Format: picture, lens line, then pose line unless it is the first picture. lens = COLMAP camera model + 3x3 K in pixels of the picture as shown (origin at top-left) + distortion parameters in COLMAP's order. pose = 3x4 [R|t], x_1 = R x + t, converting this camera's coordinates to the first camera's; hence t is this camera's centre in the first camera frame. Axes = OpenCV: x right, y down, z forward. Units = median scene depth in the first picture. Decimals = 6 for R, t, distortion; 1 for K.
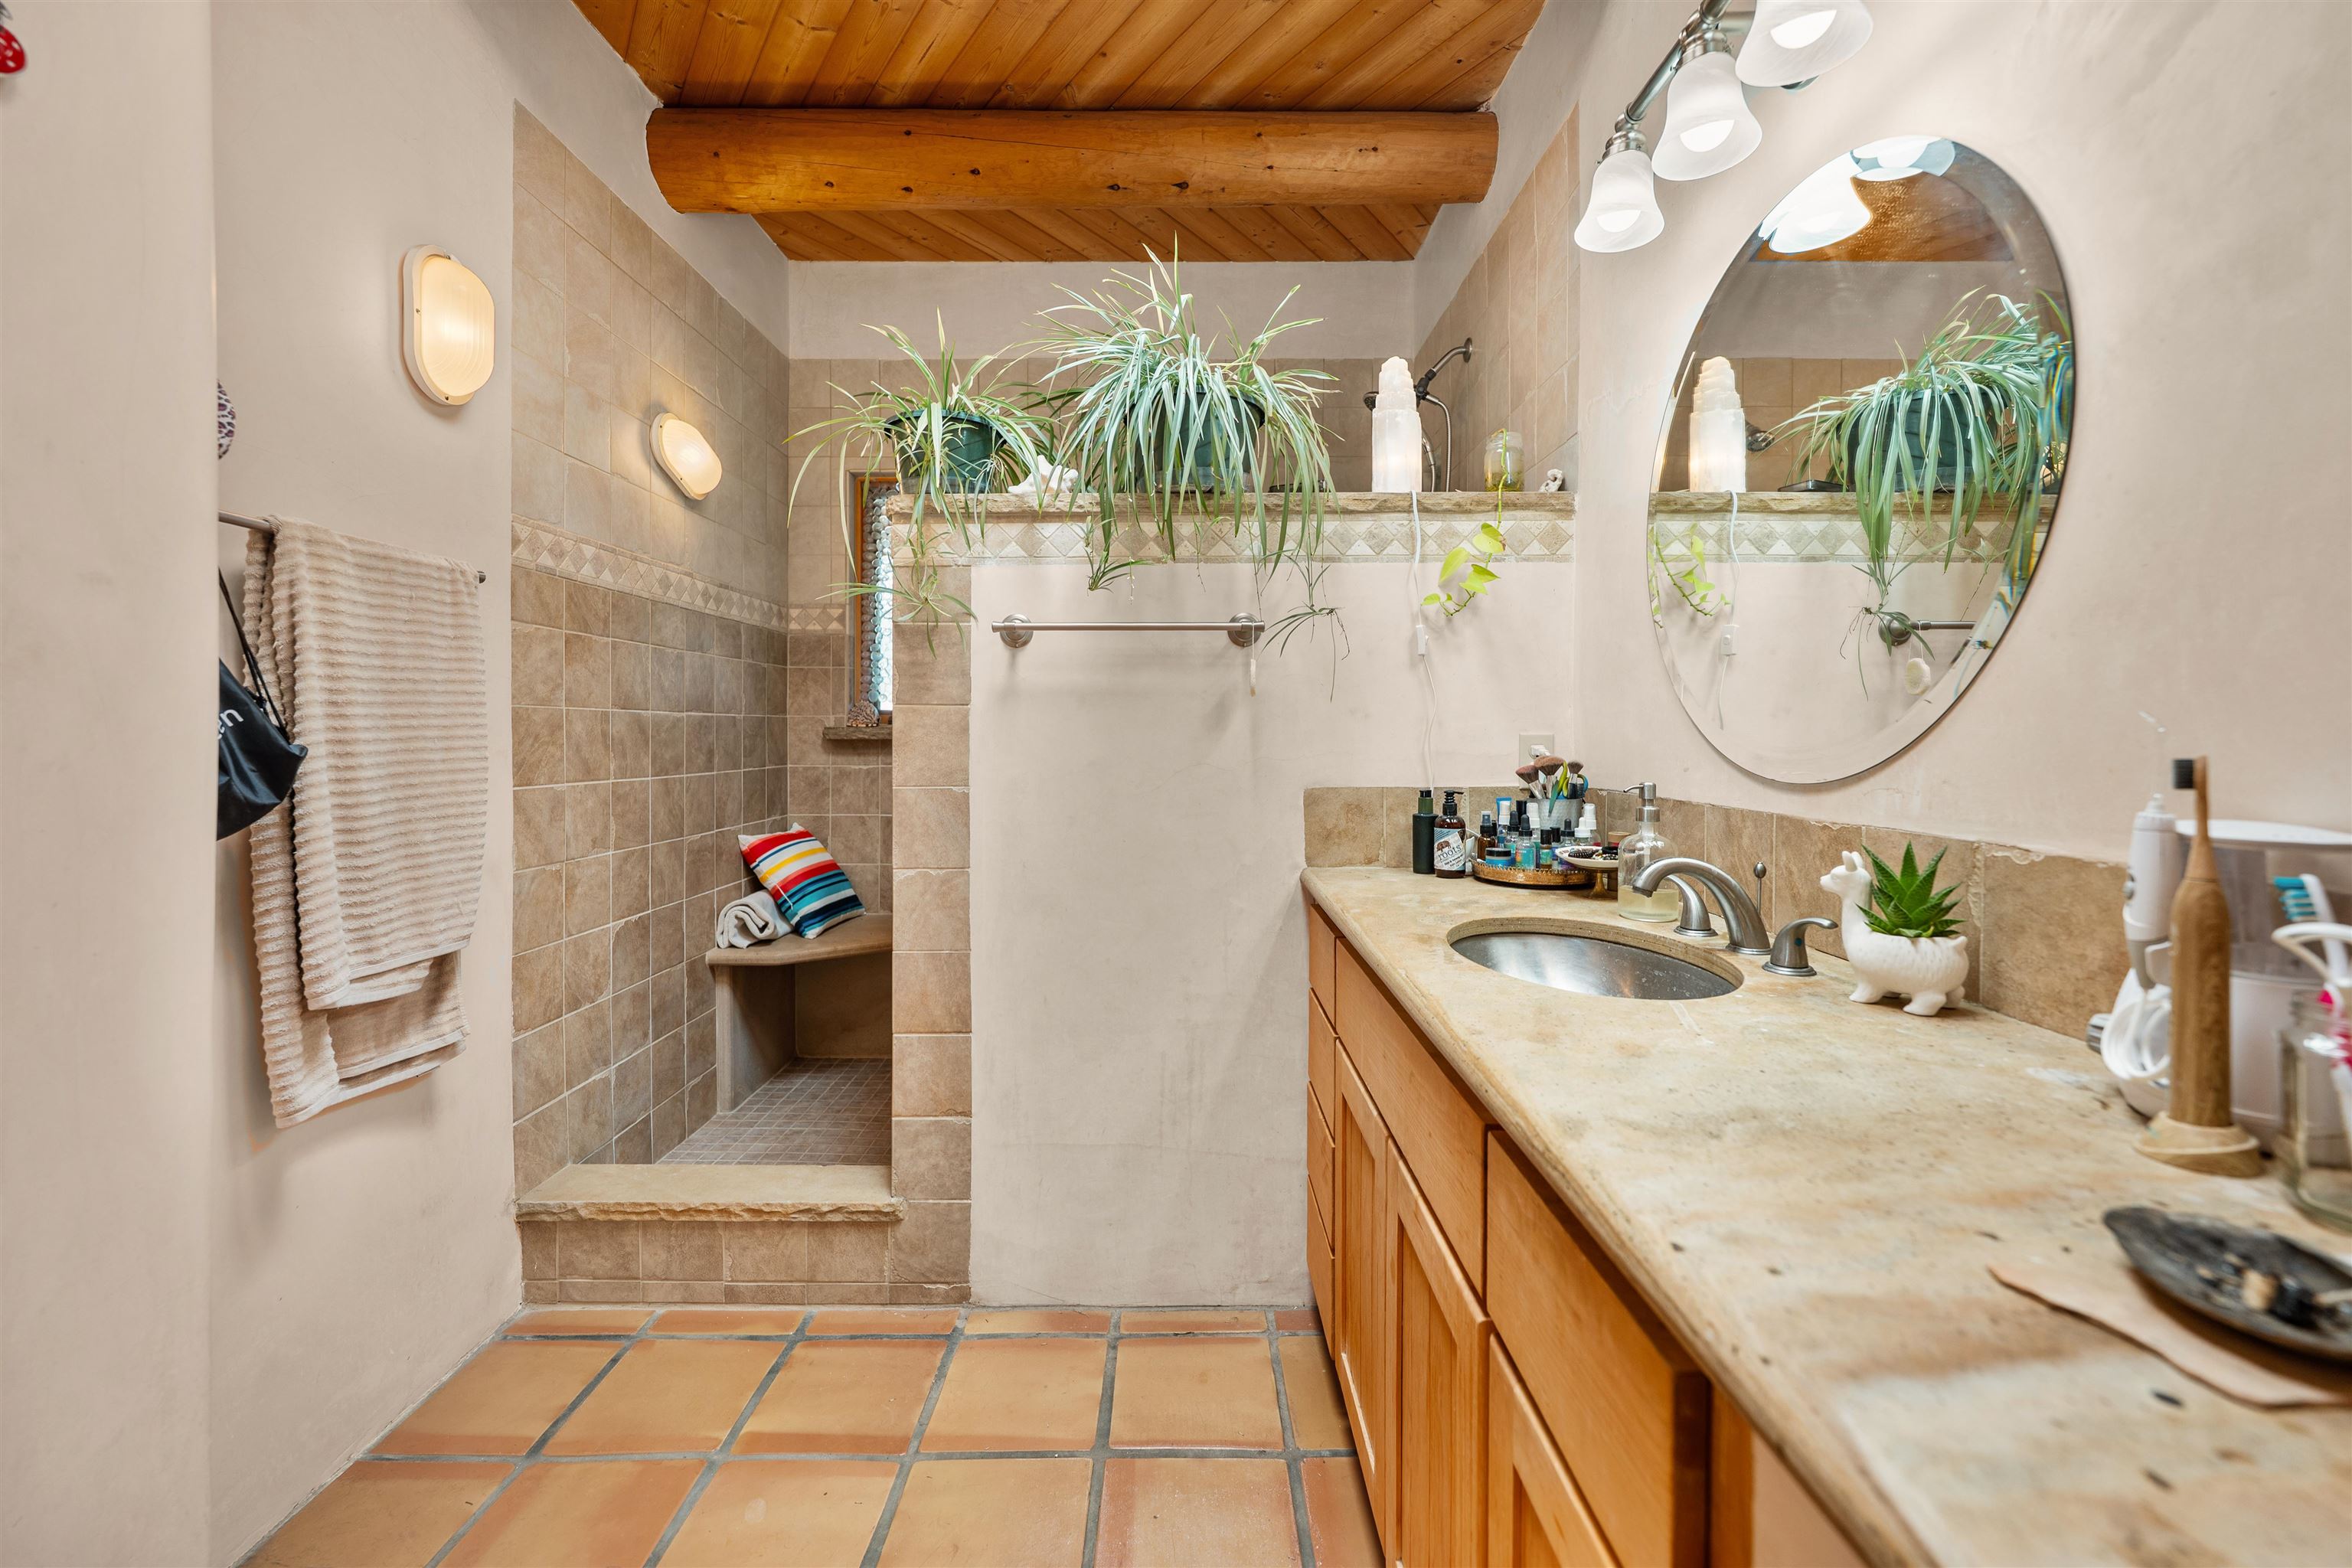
lens RADIAL K [[948.4, 0, 1182.0], [0, 948.4, 742.6], [0, 0, 1]] dist [-0.001585, 0.000325]
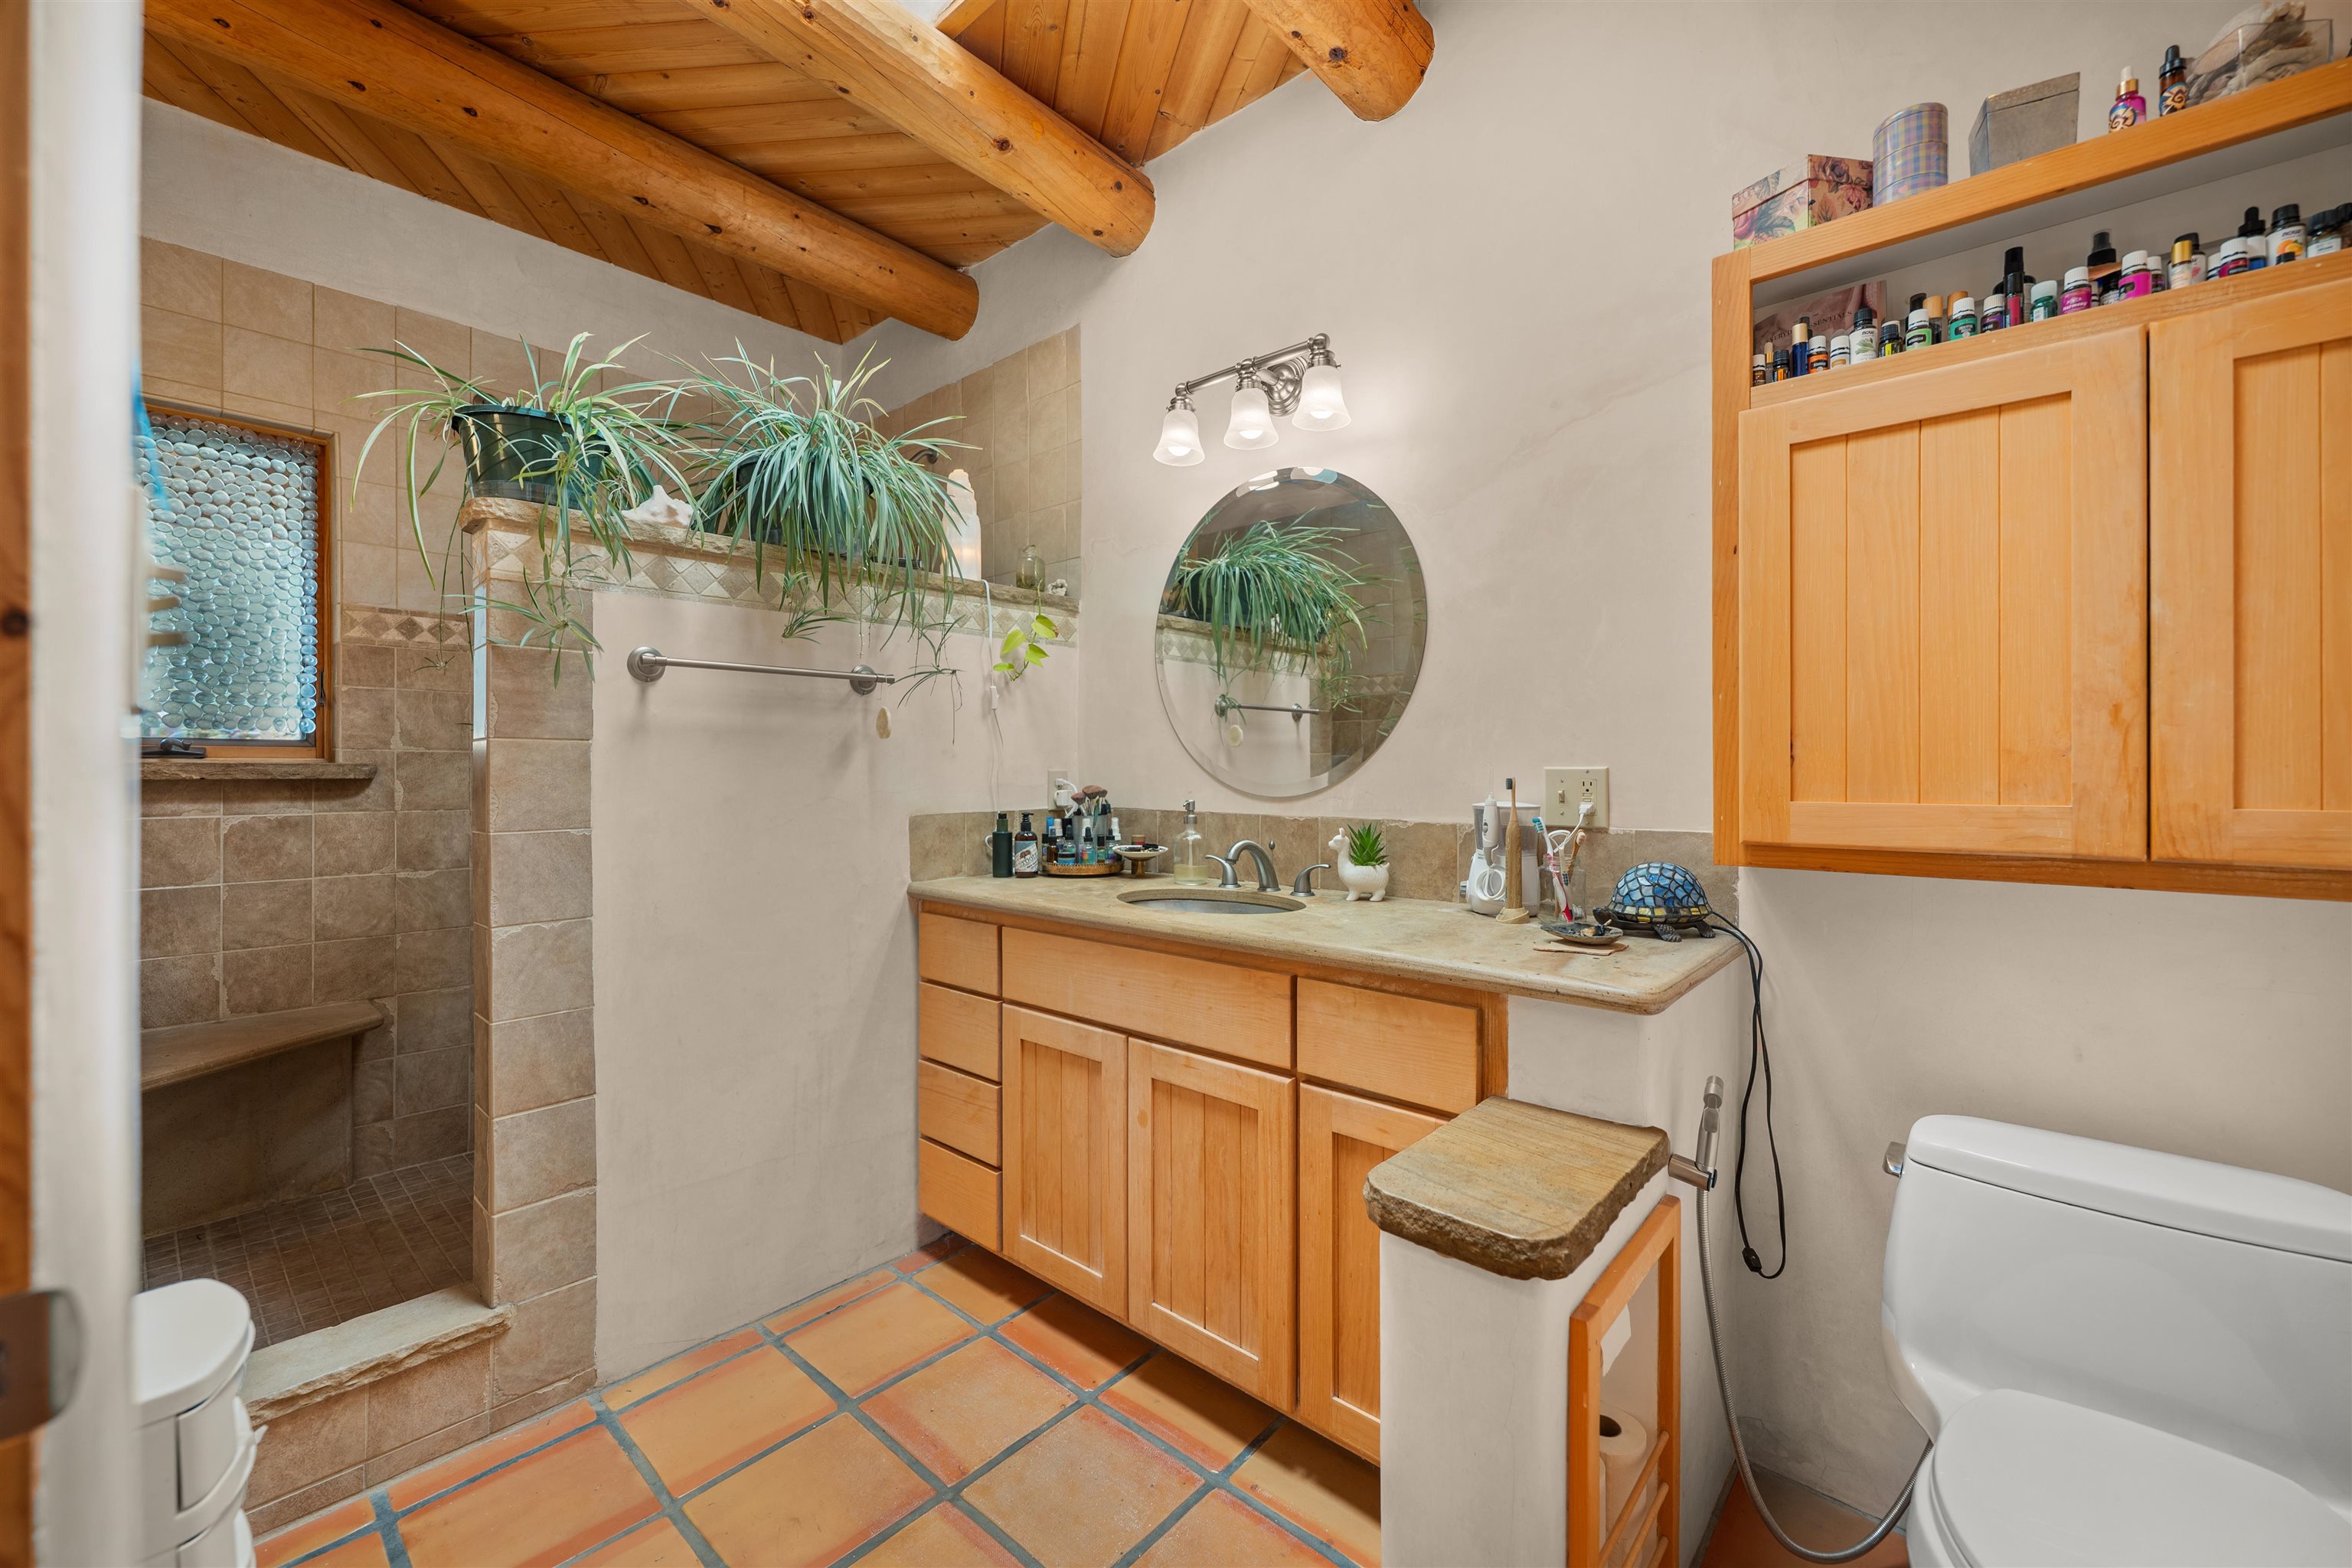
lens RADIAL K [[948.4, 0, 1161.2], [0, 948.4, 773.0], [0, 0, 1]] dist [-0.001585, 0.000325]
pose [[0.666447, -0.004561, 0.745538, -0.548853], [0.008604, 0.999962, -0.001573, -0.001419], [-0.745503, 0.007463, 0.666461, -0.032085]]
